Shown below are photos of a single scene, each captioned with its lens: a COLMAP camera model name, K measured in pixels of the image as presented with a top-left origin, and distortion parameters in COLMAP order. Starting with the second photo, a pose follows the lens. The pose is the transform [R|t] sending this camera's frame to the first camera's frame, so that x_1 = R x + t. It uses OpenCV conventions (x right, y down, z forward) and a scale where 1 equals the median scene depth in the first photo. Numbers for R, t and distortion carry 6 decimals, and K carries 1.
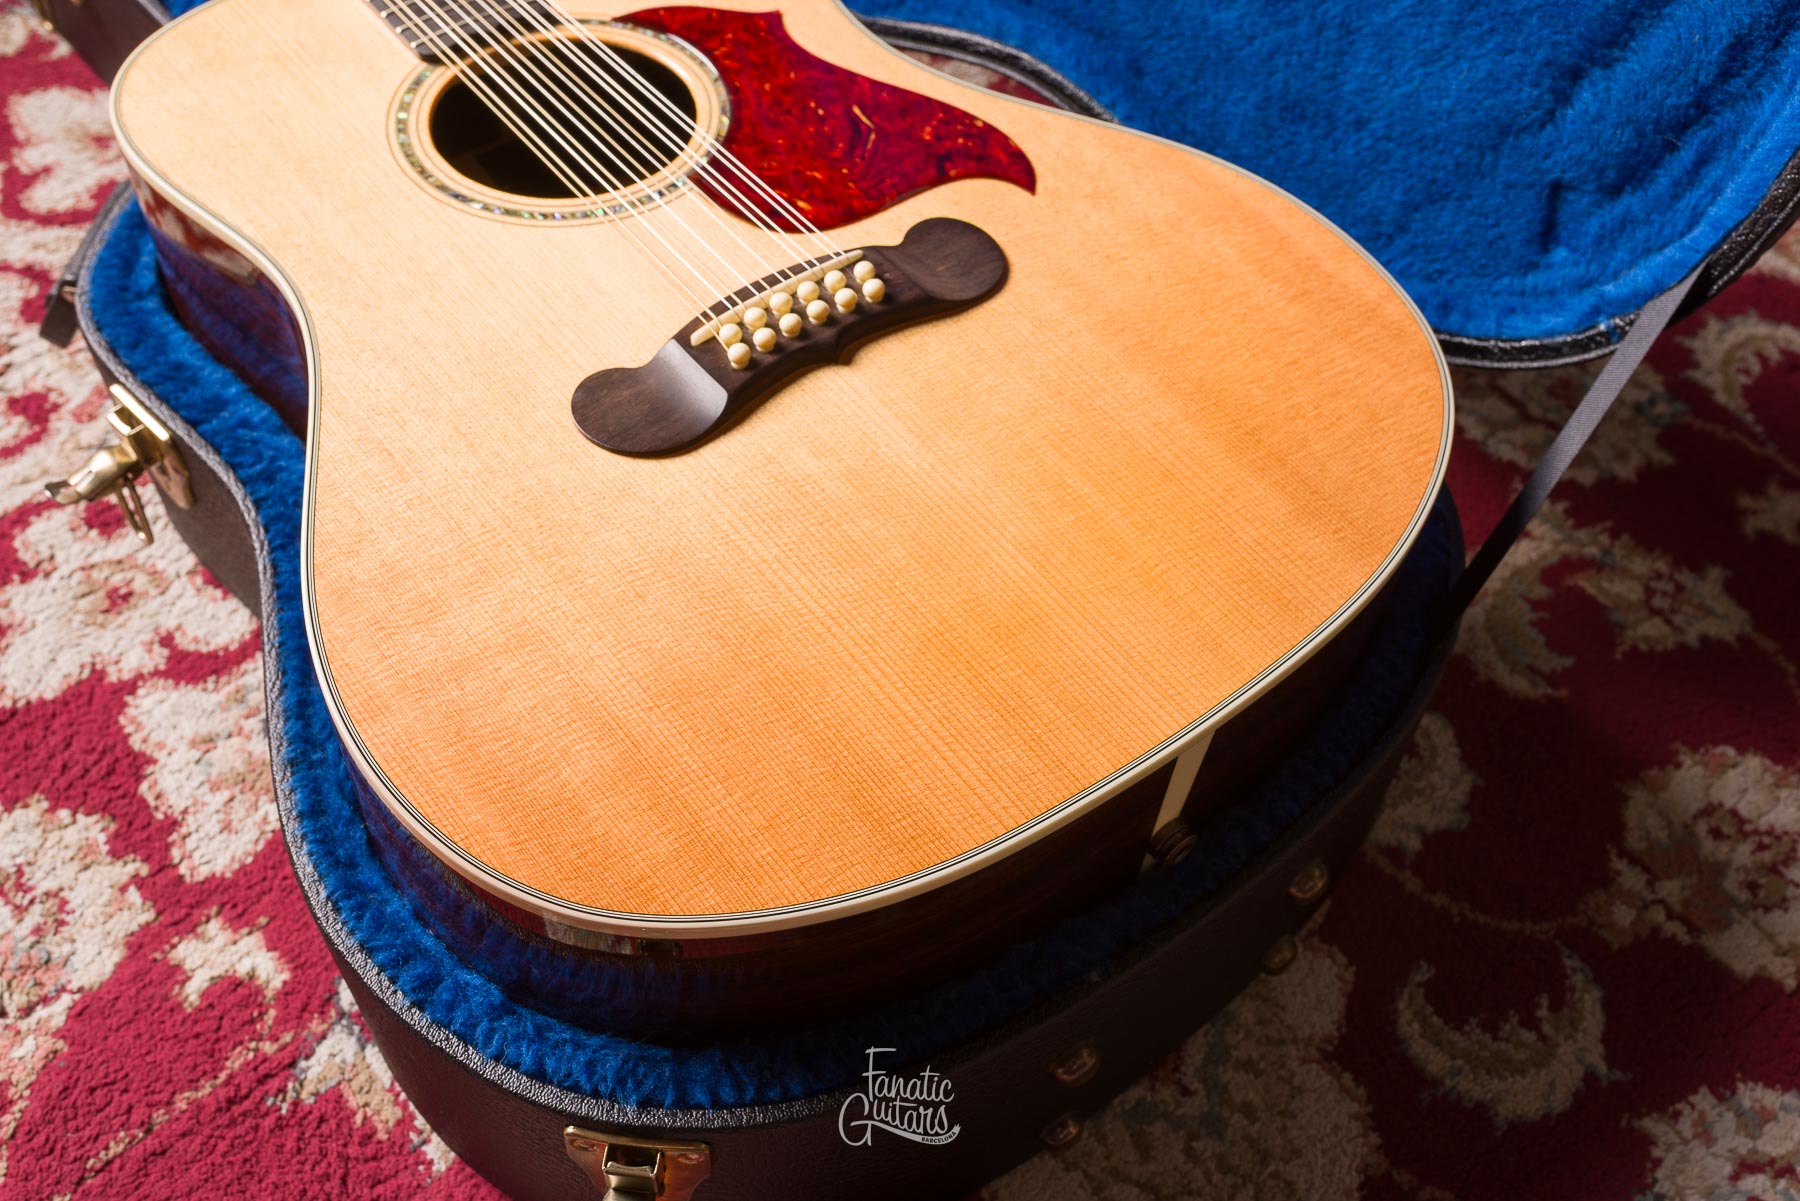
lens RADIAL K [[1758.7, 0, 901.6], [0, 1758.7, 603.3], [0, 0, 1]] dist [-0.005257, 0.016185]
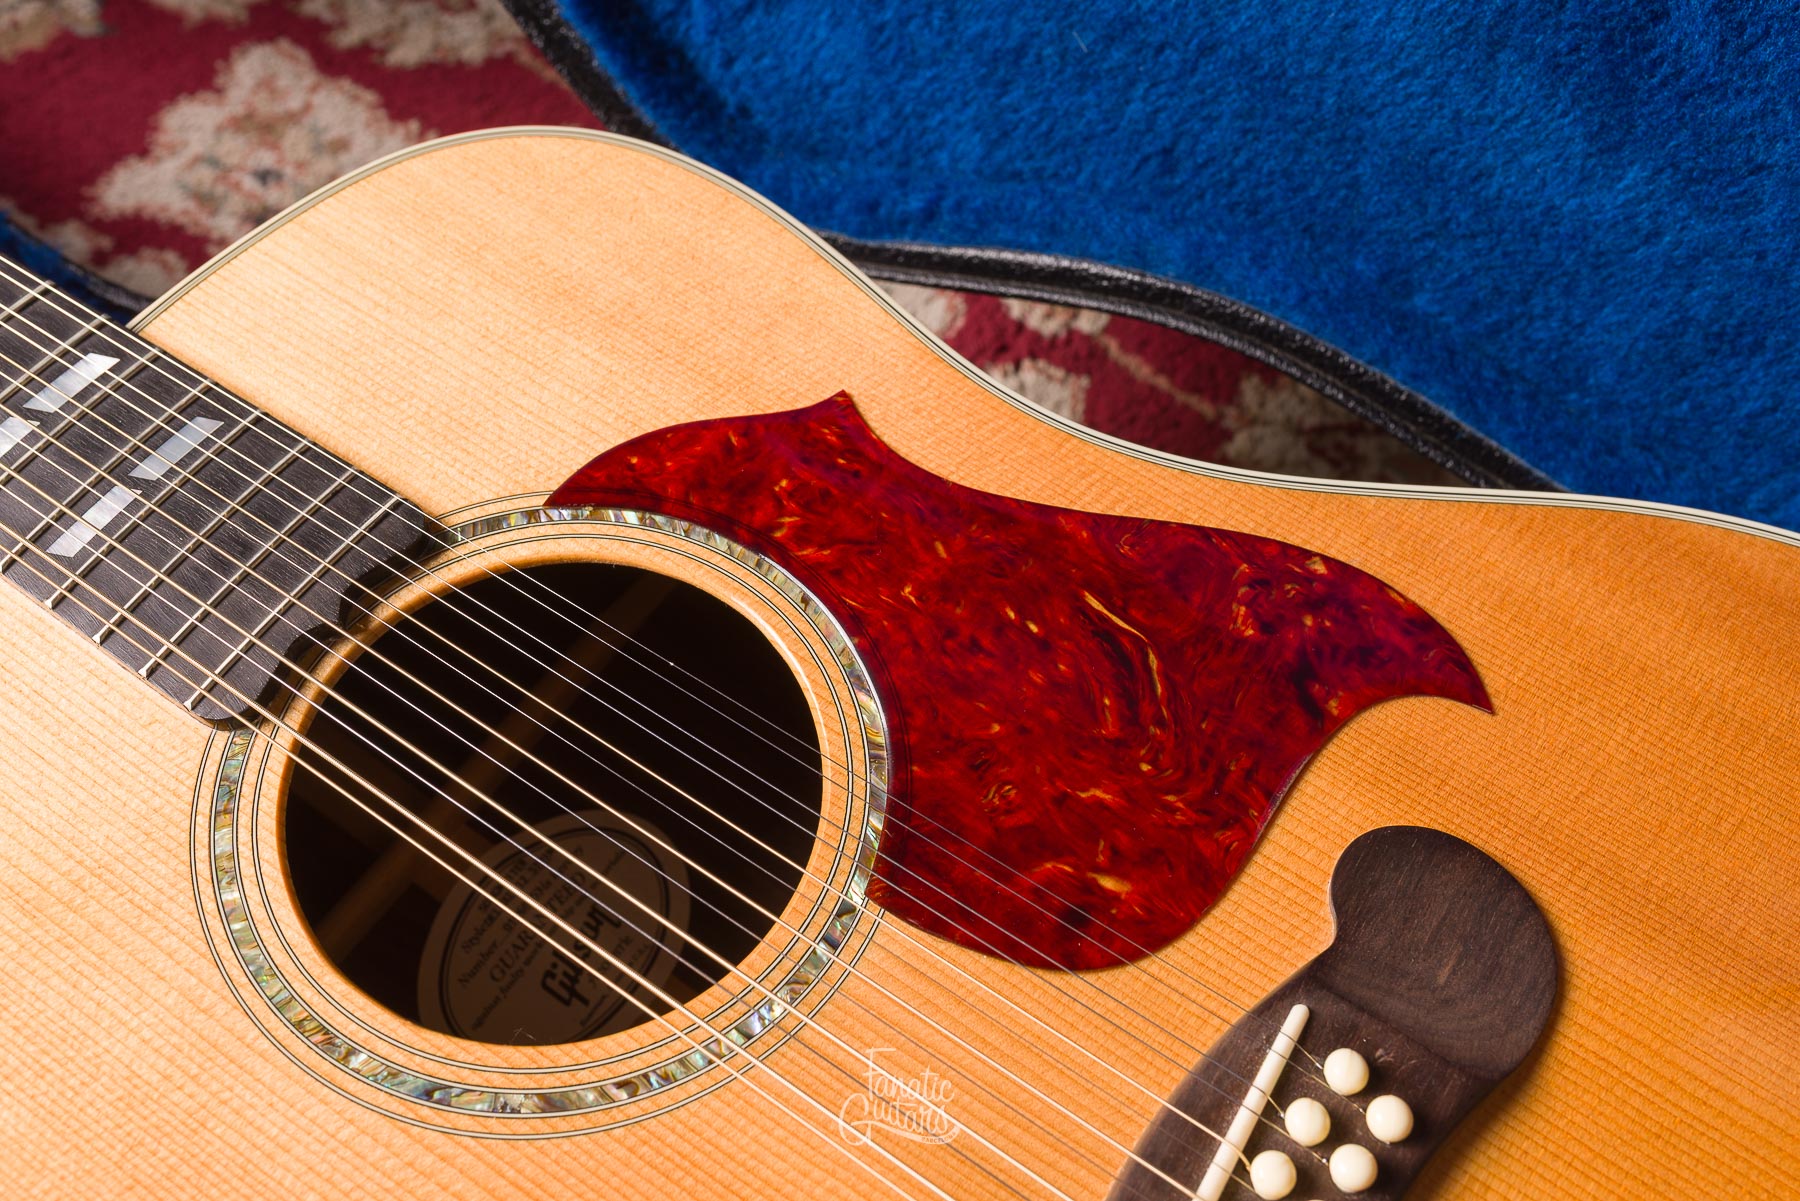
lens RADIAL K [[1790.2, 0, 899.7], [0, 1790.2, 602.3], [0, 0, 1]] dist [0.000654, -0.001357]
pose [[0.952147, -0.267199, 0.148395, -0.155566], [0.245546, 0.957837, 0.149179, -0.365387], [-0.181998, -0.105602, 0.977612, 0.481279]]
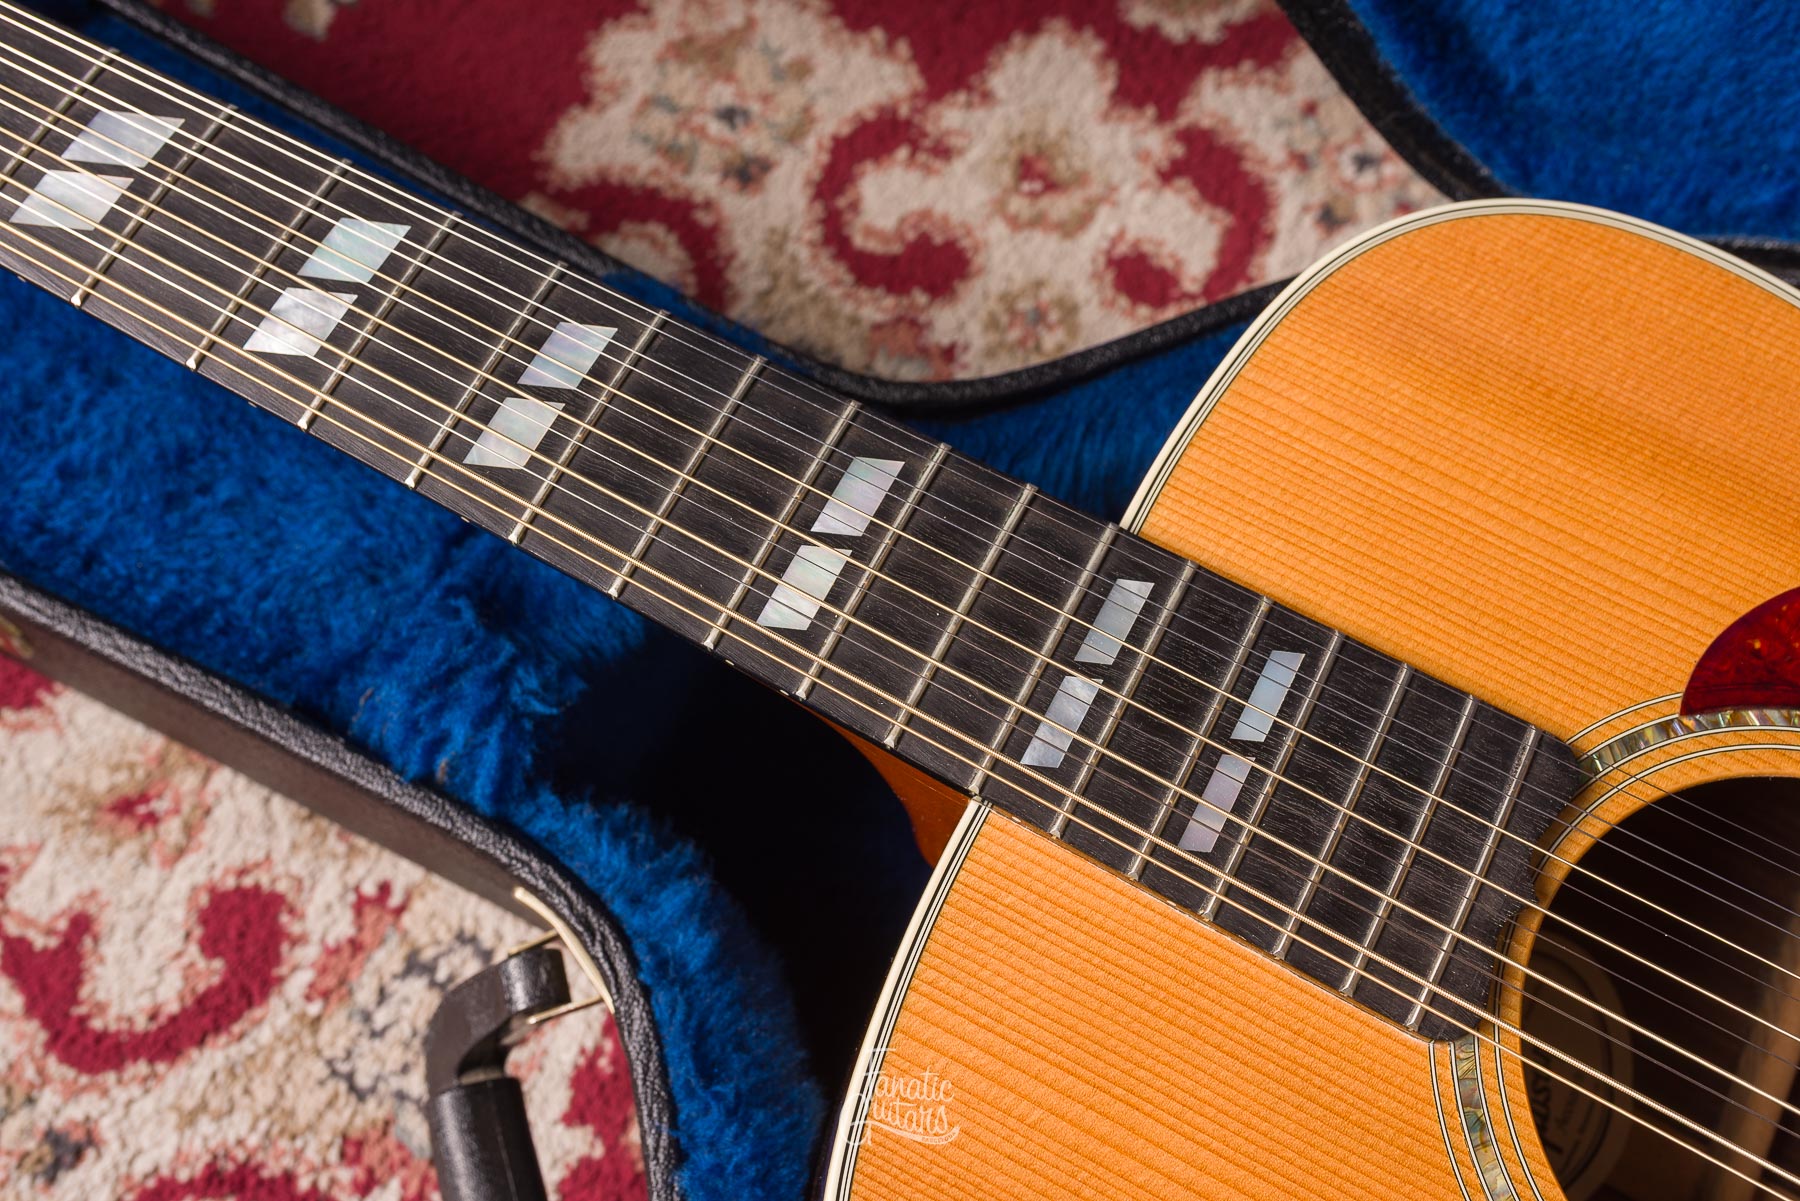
lens RADIAL K [[1801.5, 0, 902.6], [0, 1801.5, 601.9], [0, 0, 1]] dist [0.007635, -0.006339]
pose [[0.915950, -0.381251, 0.125228, -0.401660], [0.322270, 0.884798, 0.336564, -0.587963], [-0.239117, -0.267918, 0.933297, 0.641609]]
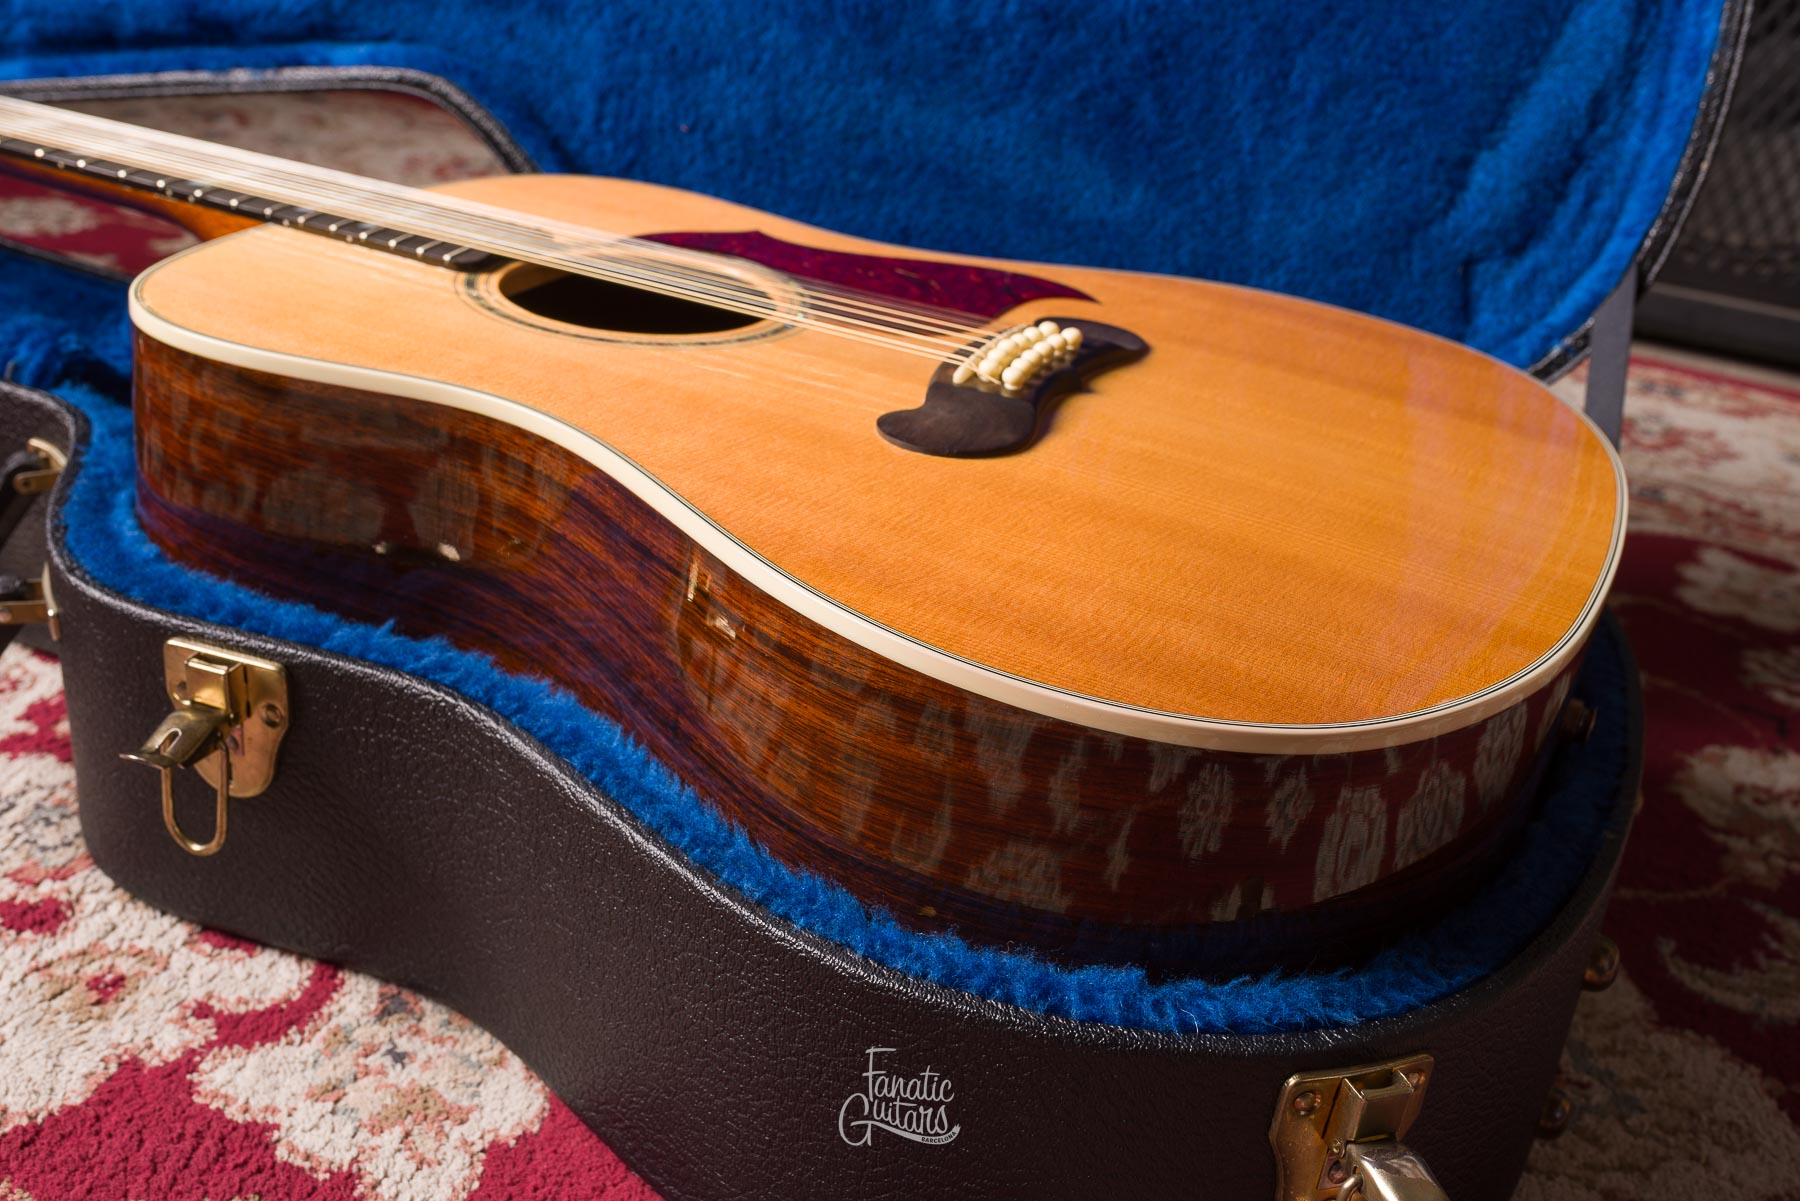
lens RADIAL K [[1852.0, 0, 900.4], [0, 1852.0, 598.6], [0, 0, 1]] dist [0.005772, -0.009299]
pose [[0.885603, -0.153052, 0.438500, -0.517510], [0.318014, 0.887925, -0.332350, 0.243321], [-0.338488, 0.433779, 0.835022, 0.174302]]
